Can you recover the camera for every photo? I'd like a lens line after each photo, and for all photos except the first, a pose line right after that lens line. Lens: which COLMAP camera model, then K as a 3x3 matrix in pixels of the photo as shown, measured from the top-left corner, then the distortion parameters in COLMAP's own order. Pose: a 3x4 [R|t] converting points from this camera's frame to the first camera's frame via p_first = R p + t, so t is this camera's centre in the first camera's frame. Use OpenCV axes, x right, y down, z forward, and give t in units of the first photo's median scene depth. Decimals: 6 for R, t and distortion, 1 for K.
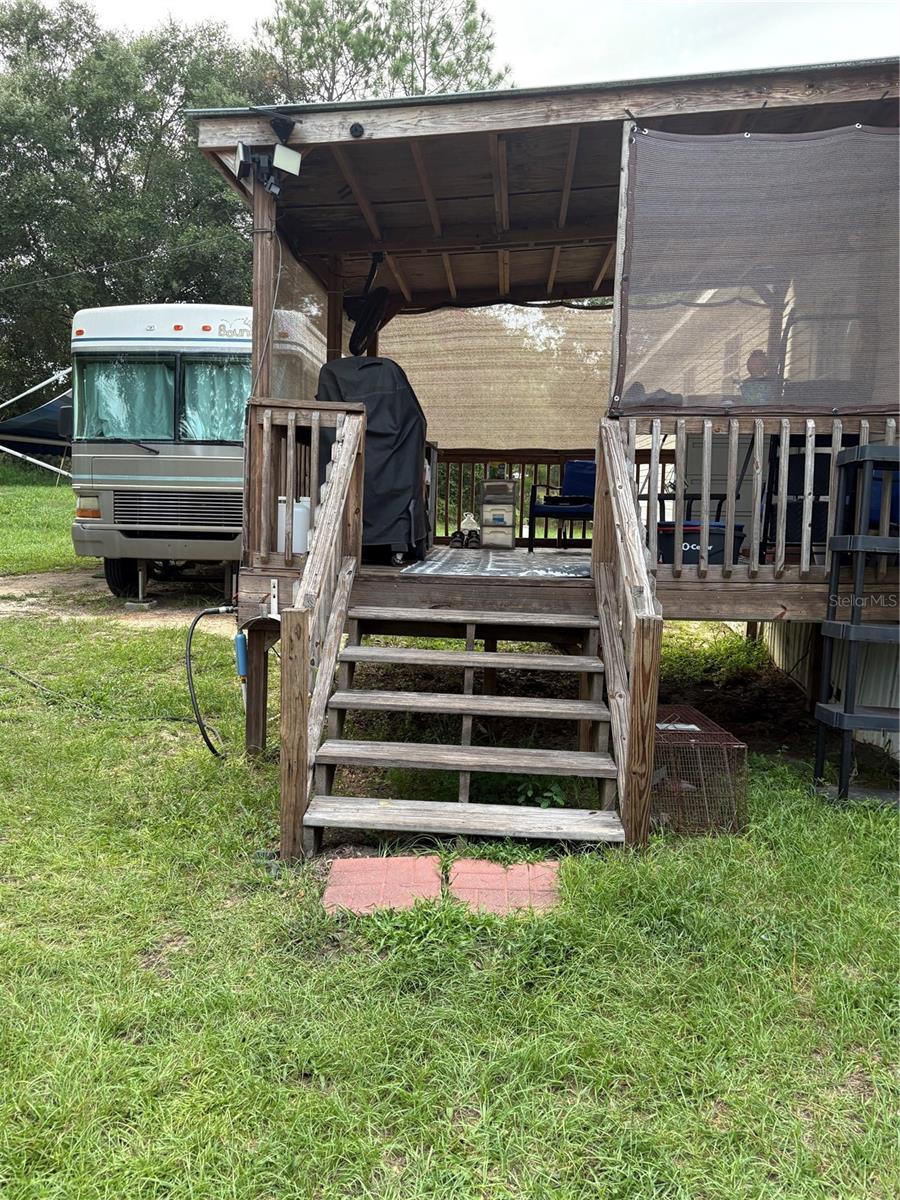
lens RADIAL K [[904.8, 0, 445.9], [0, 904.8, 598.6], [0, 0, 1]] dist [0.044105, -0.048964]
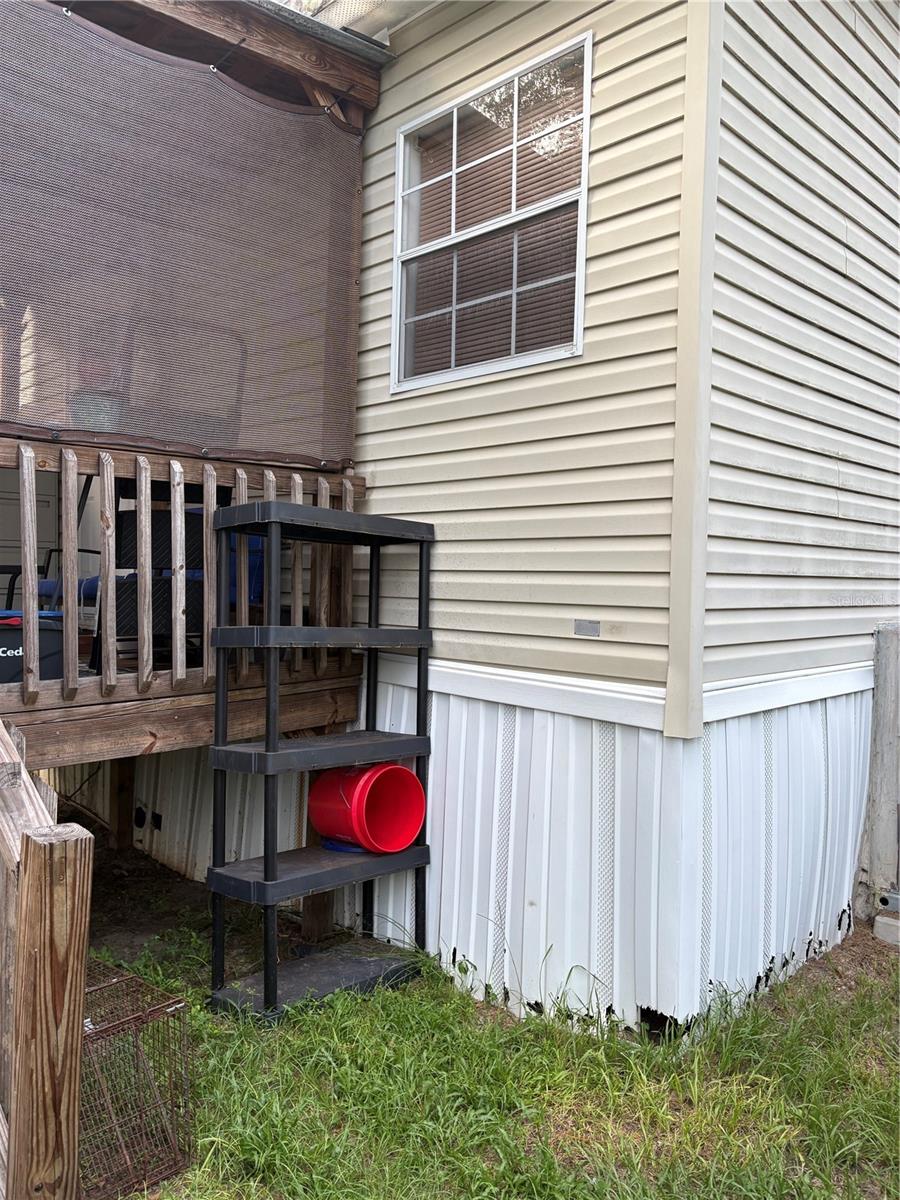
lens RADIAL K [[904.8, 0, 447.6], [0, 904.8, 602.3], [0, 0, 1]] dist [0.044105, -0.048964]
pose [[0.644187, -0.024808, 0.764466, 0.000363], [0.081839, 0.995972, -0.036642, -0.046209], [-0.760477, 0.086167, 0.643622, 0.401046]]
